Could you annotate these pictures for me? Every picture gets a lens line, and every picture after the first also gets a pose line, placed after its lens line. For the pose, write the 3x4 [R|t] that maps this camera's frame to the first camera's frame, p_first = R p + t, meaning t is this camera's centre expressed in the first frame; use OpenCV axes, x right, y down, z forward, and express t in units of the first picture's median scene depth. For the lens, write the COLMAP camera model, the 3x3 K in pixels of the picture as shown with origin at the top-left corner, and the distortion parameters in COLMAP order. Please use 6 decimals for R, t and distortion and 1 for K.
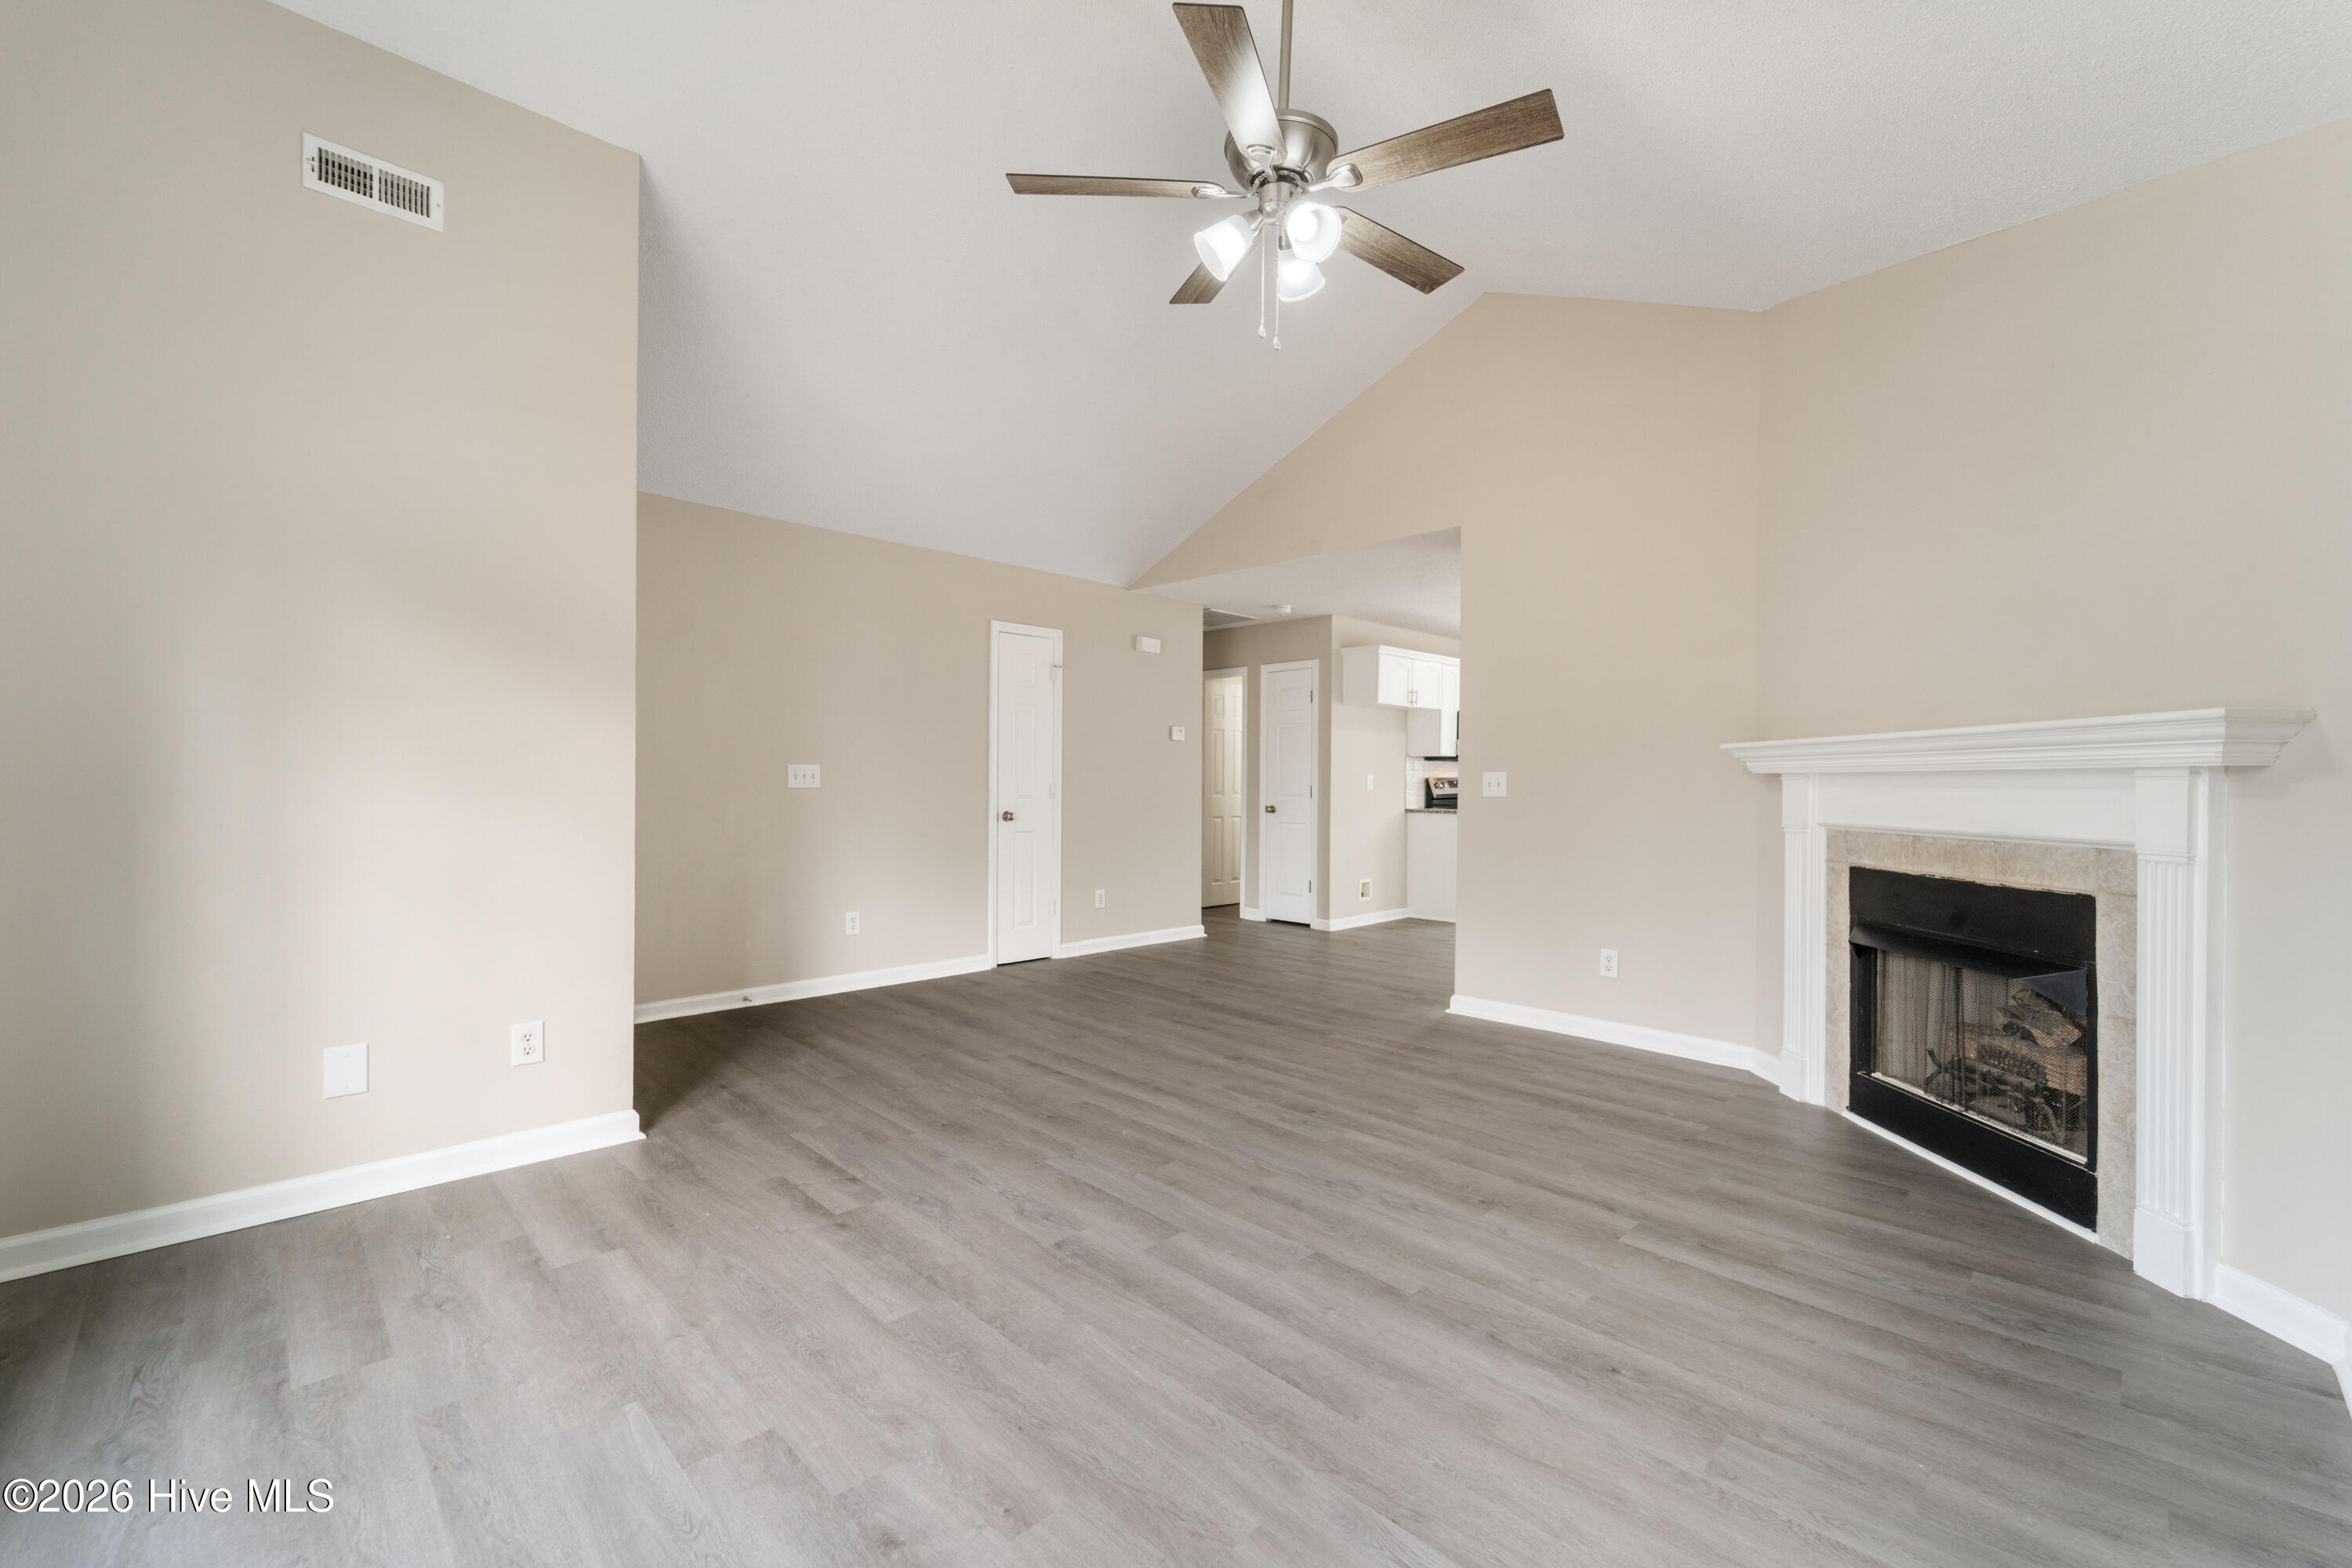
lens RADIAL K [[959.0, 0, 1191.3], [0, 959.0, 789.3], [0, 0, 1]] dist [0.000783, -0.000836]
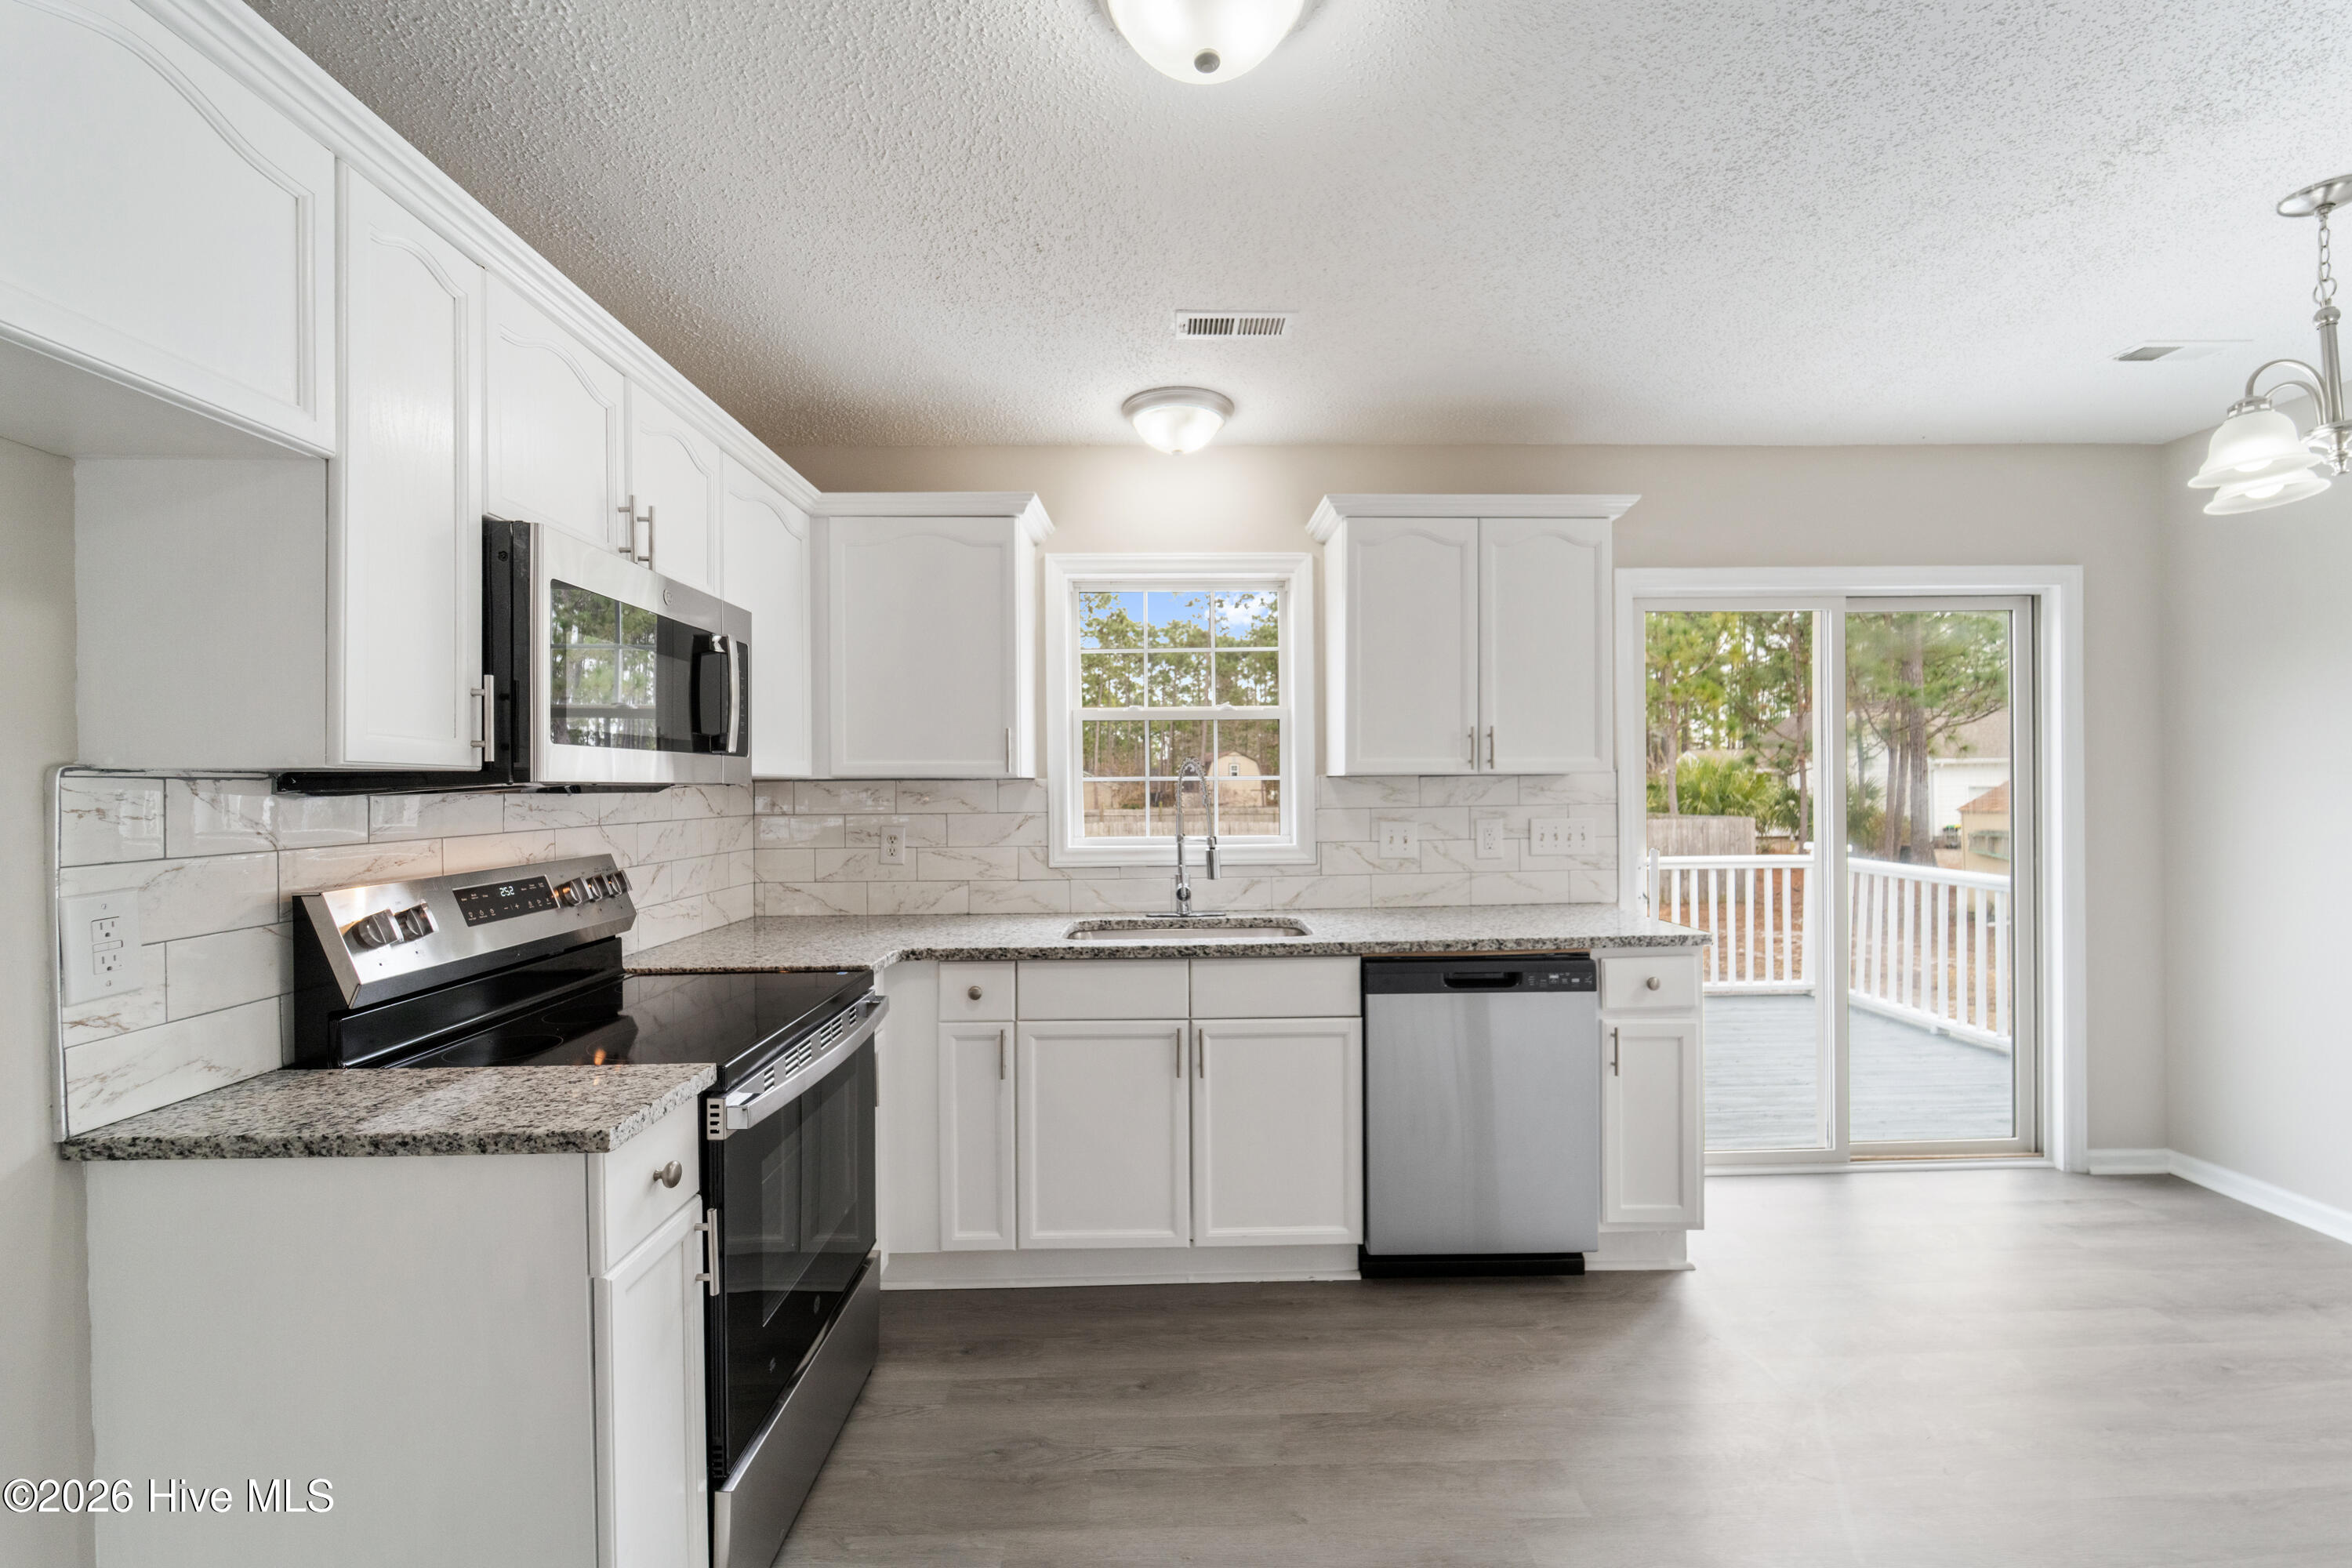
lens RADIAL K [[959.0, 0, 1191.3], [0, 959.0, 789.3], [0, 0, 1]] dist [0.000783, -0.000836]
pose [[0.682735, -0.014647, 0.730520, 0.563326], [0.022156, 0.999754, -0.000662, -0.066319], [-0.730331, 0.016637, 0.682891, 1.860856]]
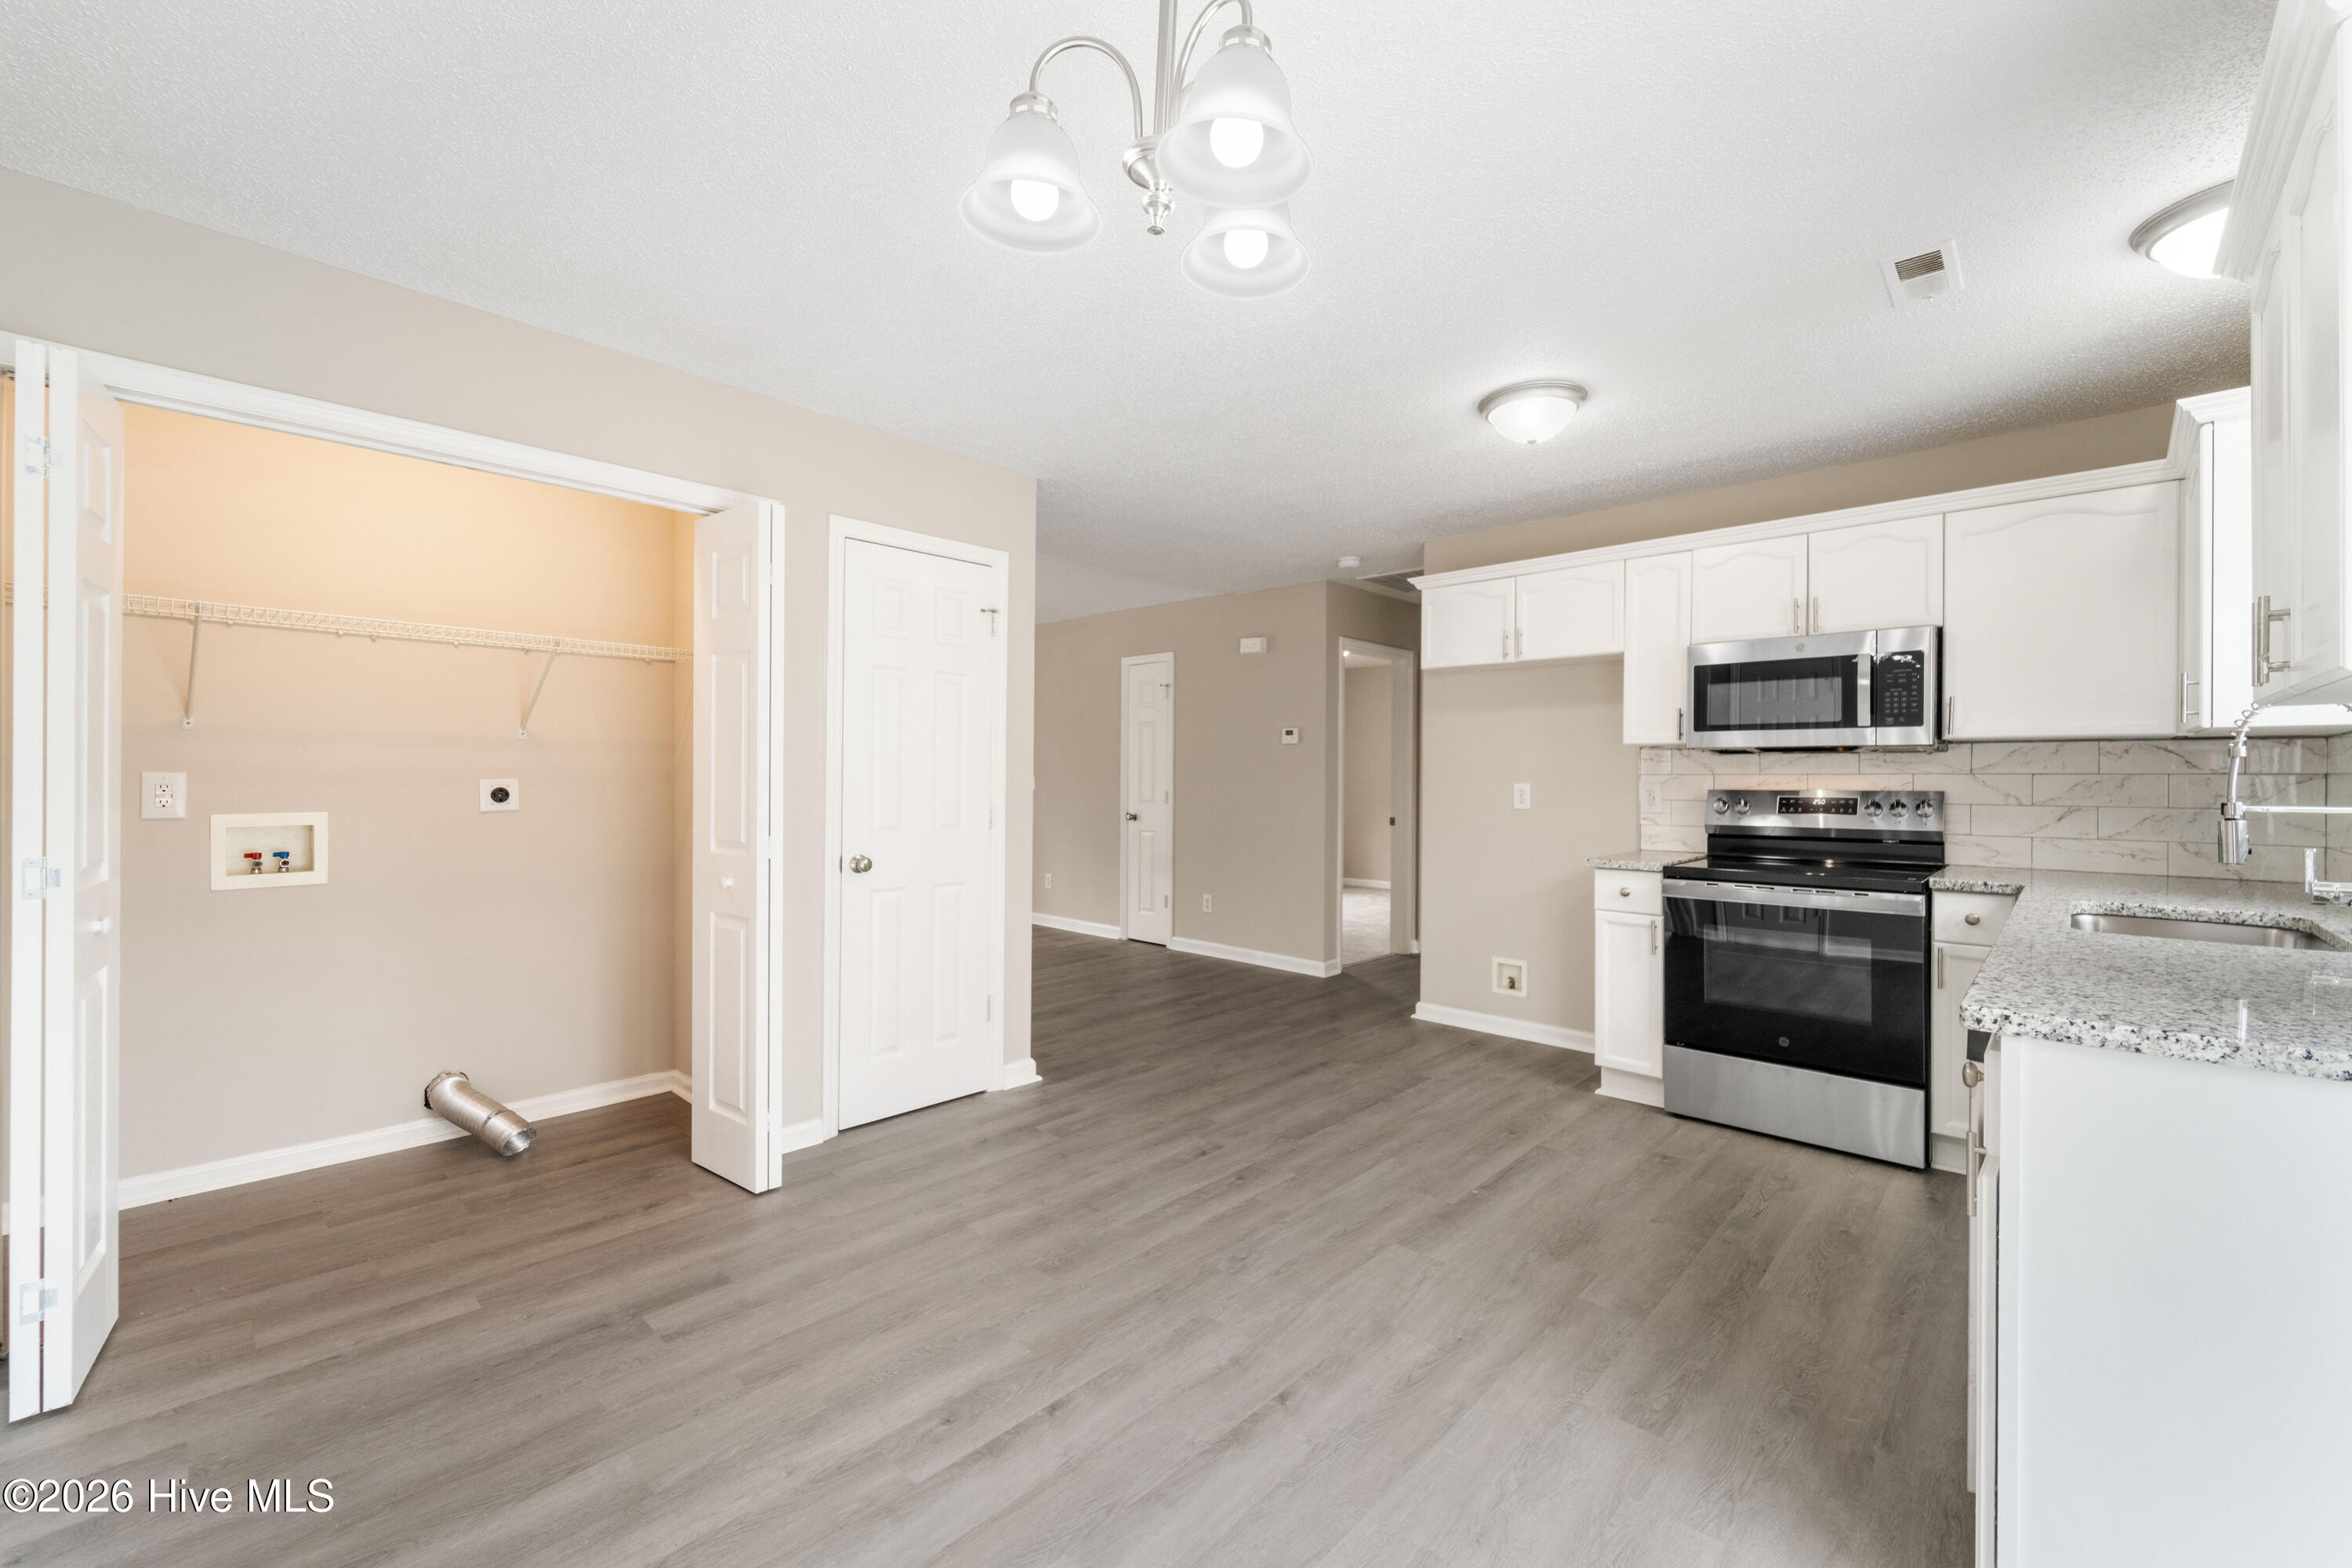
lens RADIAL K [[953.1, 0, 1185.2], [0, 953.1, 780.8], [0, 0, 1]] dist [0.001112, -0.000859]
pose [[0.039406, -0.001908, -0.999221, 1.739231], [-0.016977, 0.999853, -0.002579, -0.026755], [0.999079, 0.017066, 0.039367, 1.755123]]
